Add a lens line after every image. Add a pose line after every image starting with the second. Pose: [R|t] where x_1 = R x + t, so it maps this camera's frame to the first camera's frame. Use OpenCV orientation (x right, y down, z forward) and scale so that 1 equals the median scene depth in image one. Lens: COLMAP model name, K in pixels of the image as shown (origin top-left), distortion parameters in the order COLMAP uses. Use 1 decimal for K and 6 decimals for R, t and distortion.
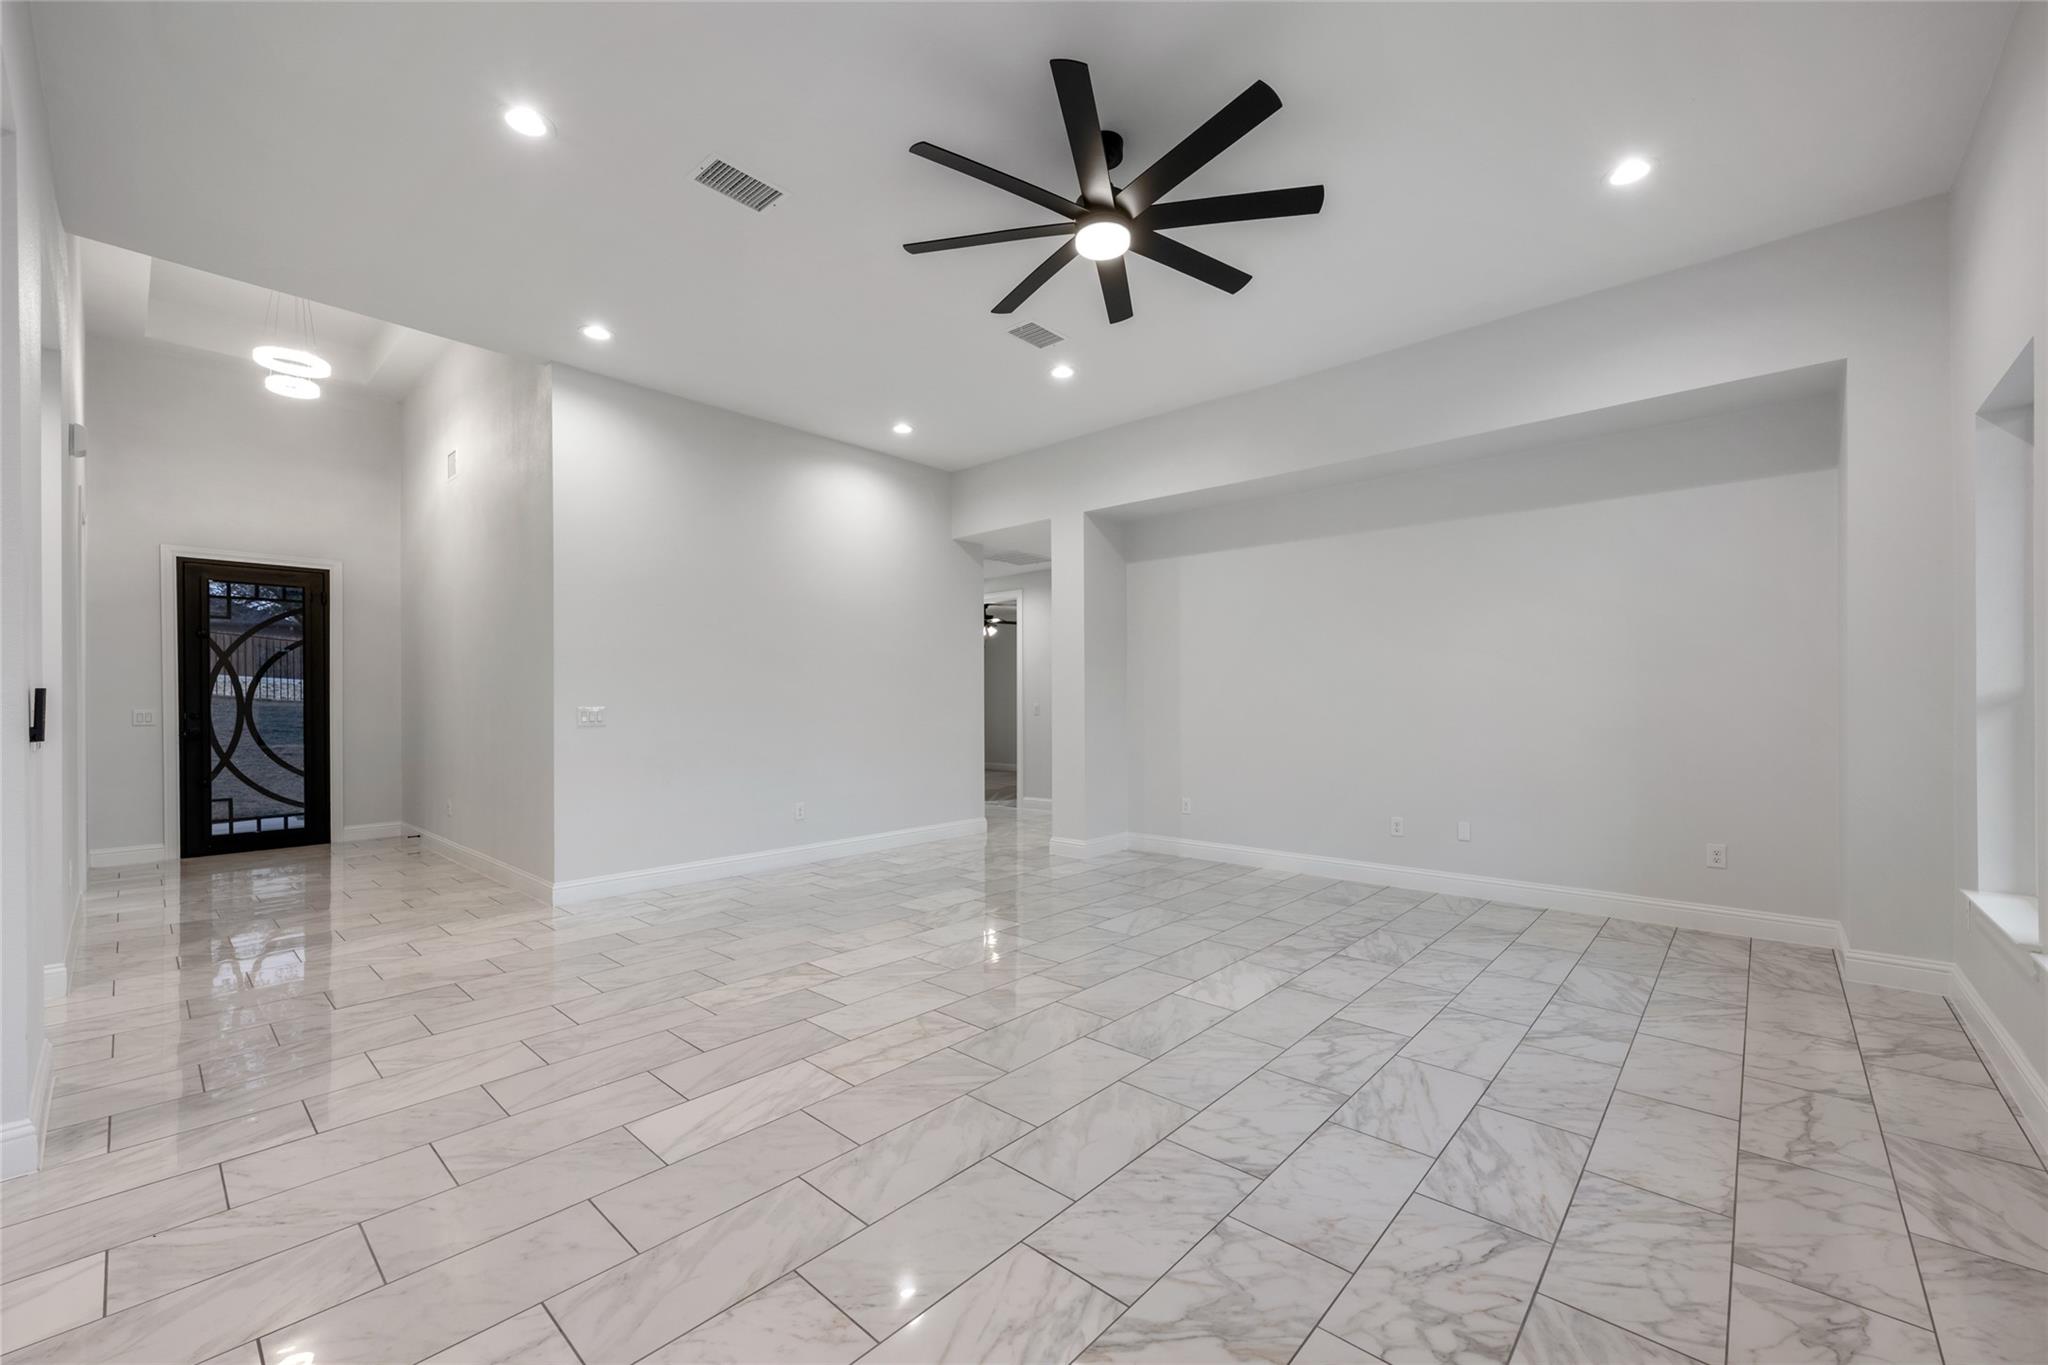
lens RADIAL K [[821.7, 0, 1030.4], [0, 821.7, 702.6], [0, 0, 1]] dist [-0.001321, -0.000548]
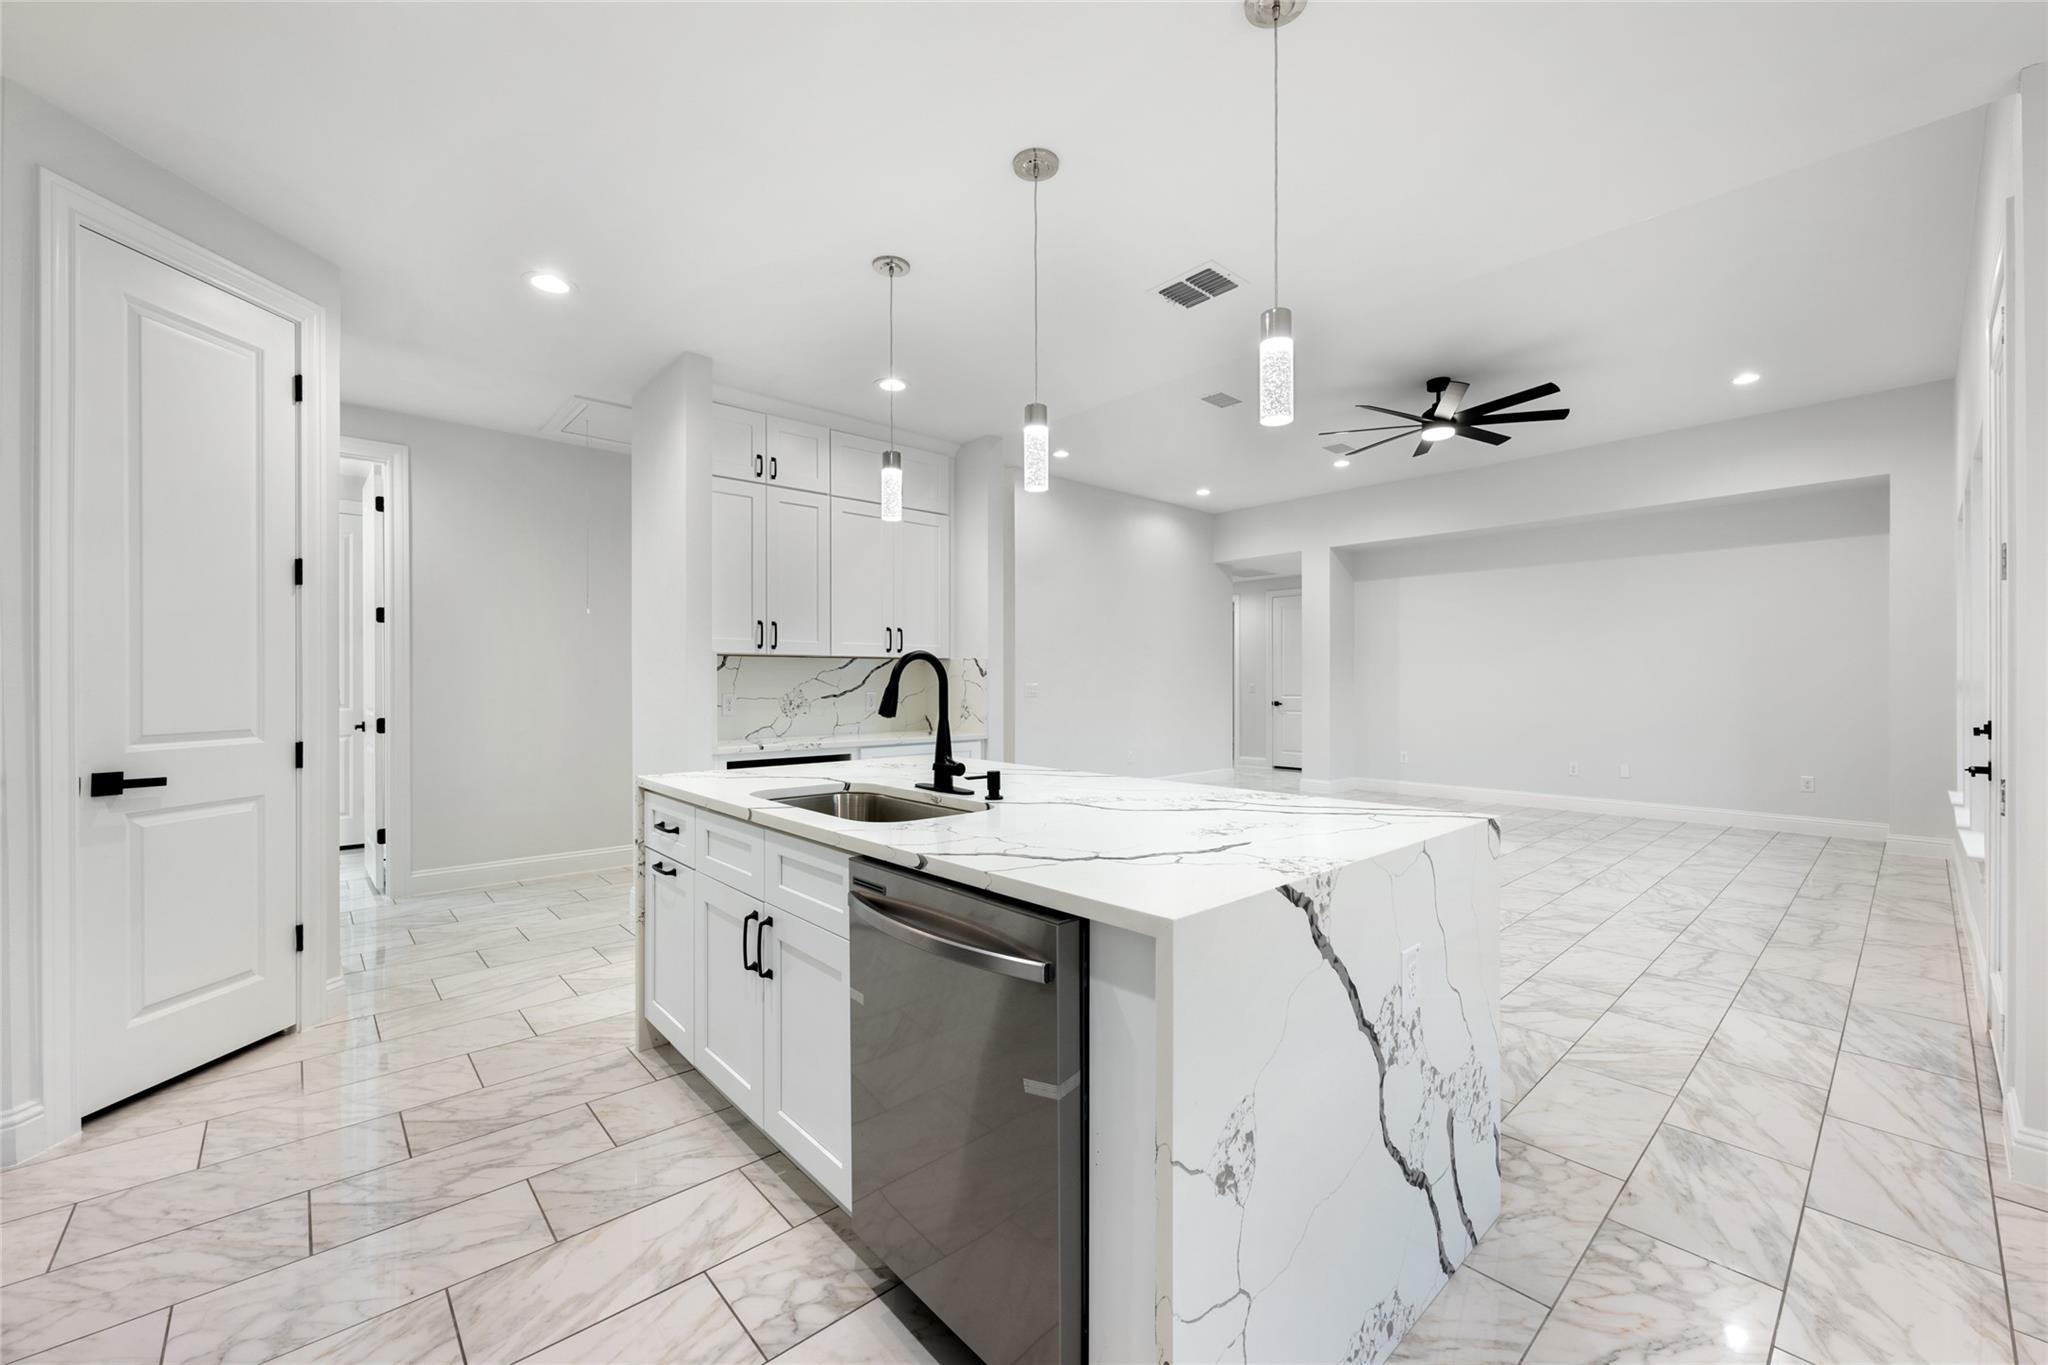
lens RADIAL K [[821.7, 0, 1035.7], [0, 821.7, 684.1], [0, 0, 1]] dist [-0.001321, -0.000548]
pose [[0.995562, 0.001045, -0.094104, -0.455953], [-0.001281, 0.999996, -0.002448, 0.009319], [0.094101, 0.002558, 0.995559, -0.666182]]
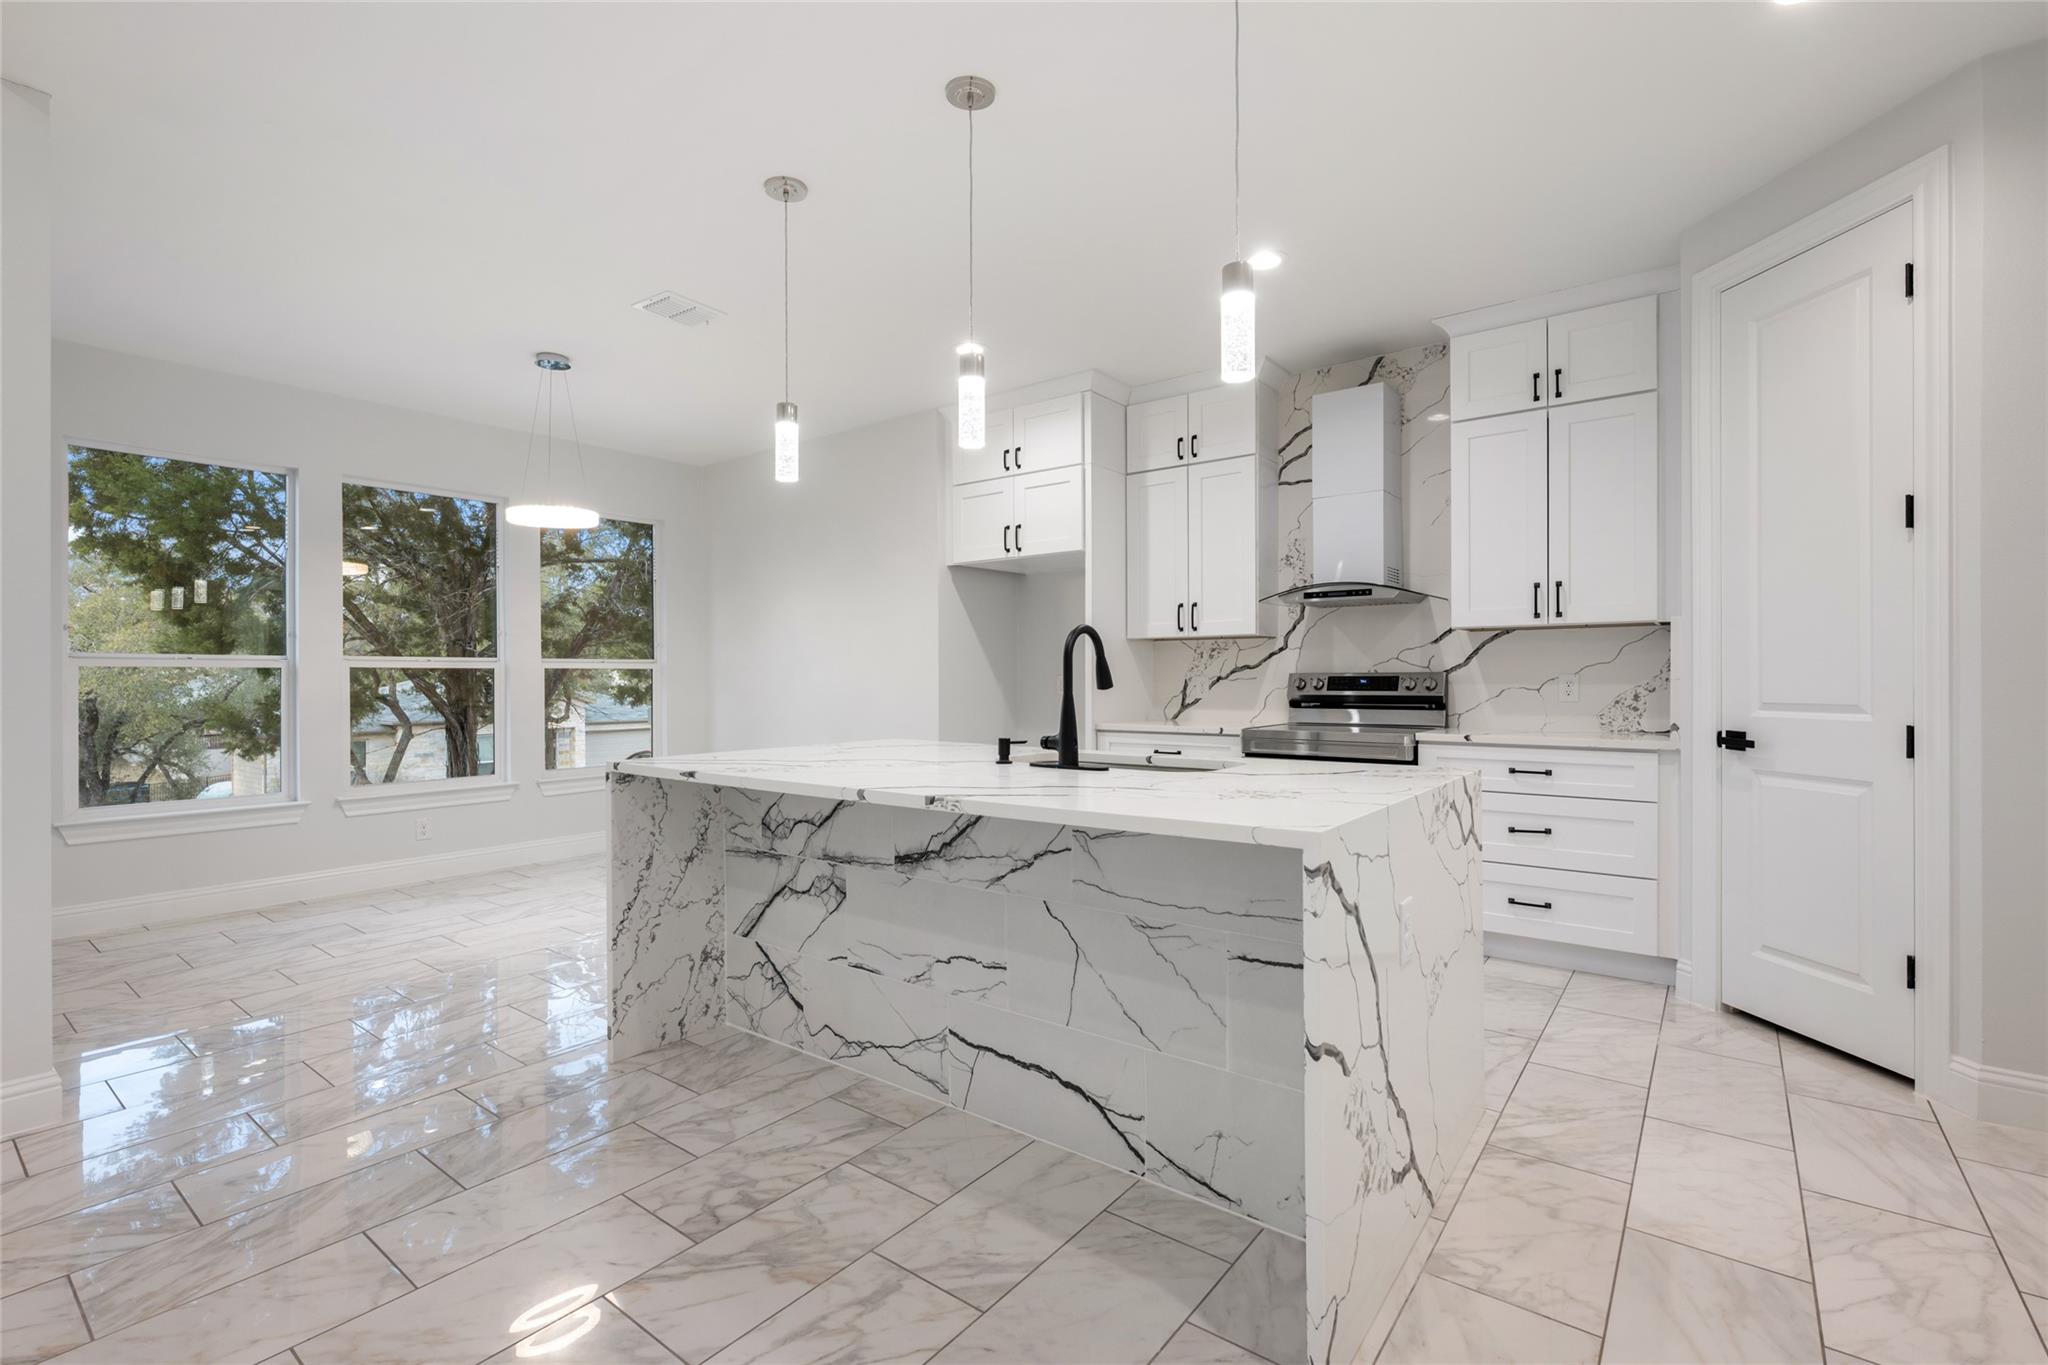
lens RADIAL K [[921.3, 0, 1026.9], [0, 921.3, 679.6], [0, 0, 1]] dist [0.005388, 0.000528]
pose [[-0.997301, 0.006784, -0.073102, -0.500328], [0.006456, 0.999968, 0.004722, 0.018819], [0.073132, 0.004238, -0.997313, 0.468337]]
